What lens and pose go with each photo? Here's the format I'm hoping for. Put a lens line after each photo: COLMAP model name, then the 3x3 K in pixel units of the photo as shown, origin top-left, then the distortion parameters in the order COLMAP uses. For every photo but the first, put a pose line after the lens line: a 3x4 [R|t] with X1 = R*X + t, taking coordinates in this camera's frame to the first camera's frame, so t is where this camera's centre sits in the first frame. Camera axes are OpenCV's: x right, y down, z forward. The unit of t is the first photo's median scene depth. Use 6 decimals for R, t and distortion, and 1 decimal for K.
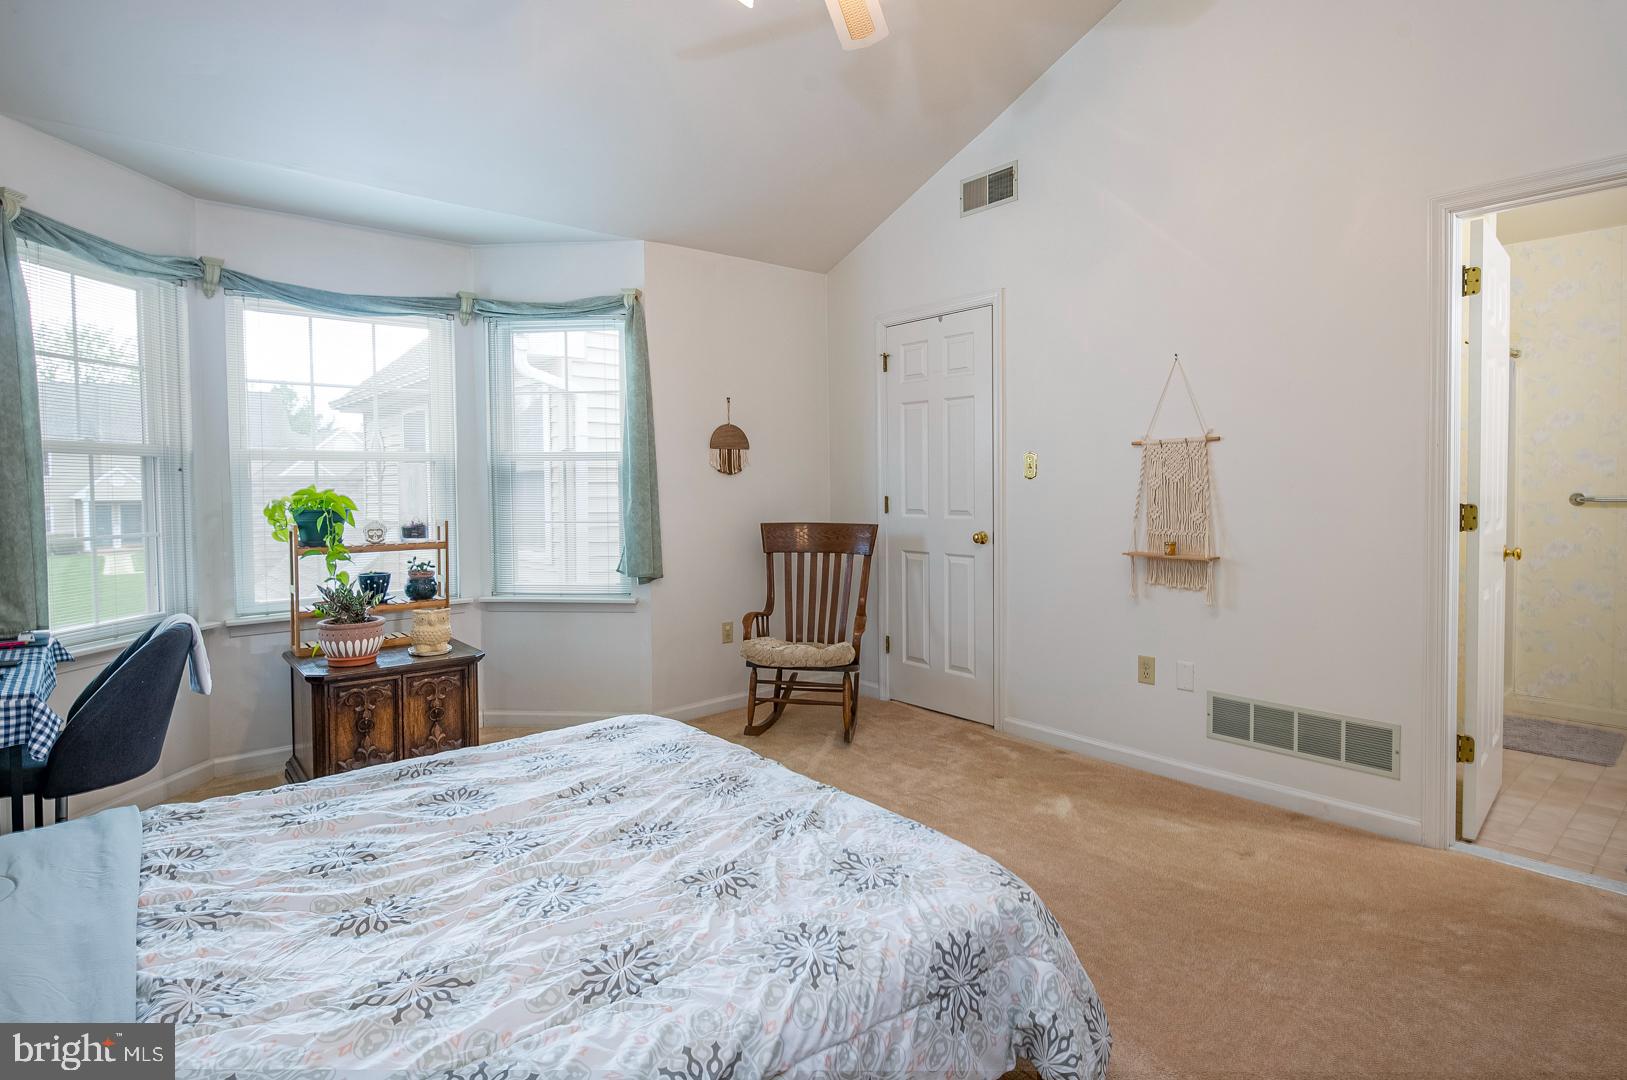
lens RADIAL K [[825.1, 0, 813.3], [0, 825.1, 516.3], [0, 0, 1]] dist [-0.003588, -0.000853]
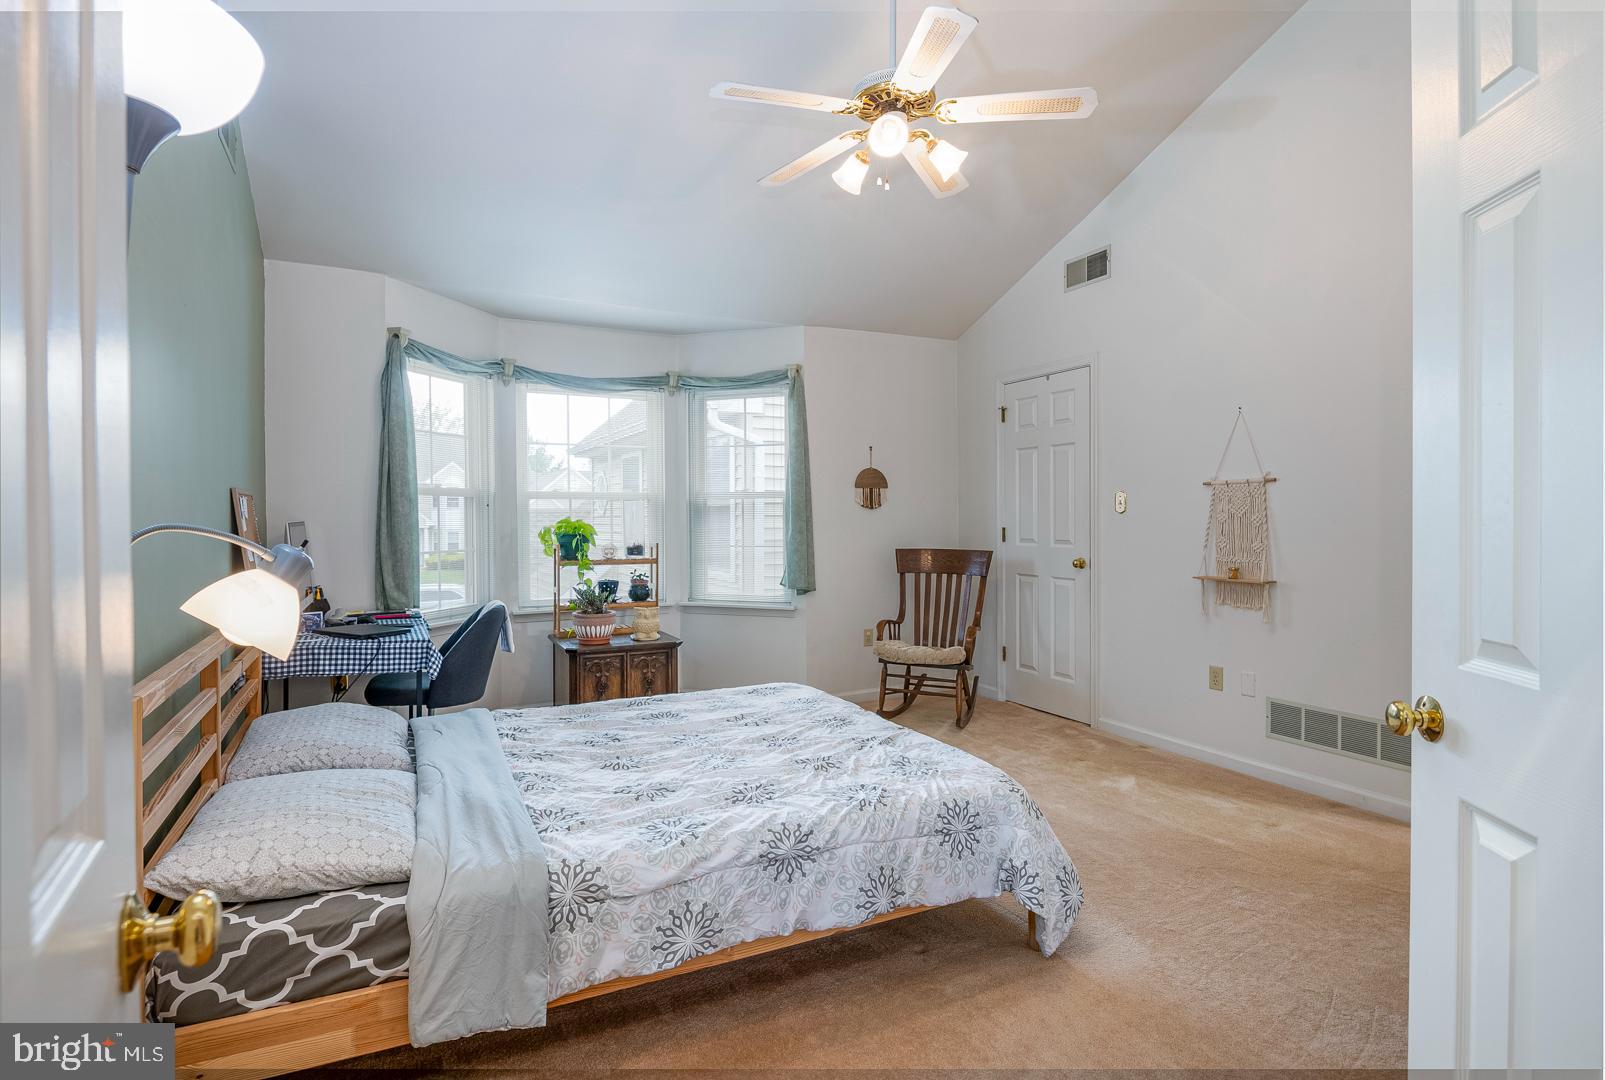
lens RADIAL K [[832.2, 0, 802.5], [0, 832.2, 540.0], [0, 0, 1]] dist [-0.000555, -0.000053]
pose [[0.971951, 0.010507, -0.234947, 0.113857], [-0.012916, 0.999879, -0.008716, 0.009883], [0.234827, 0.011506, 0.971969, -0.288023]]
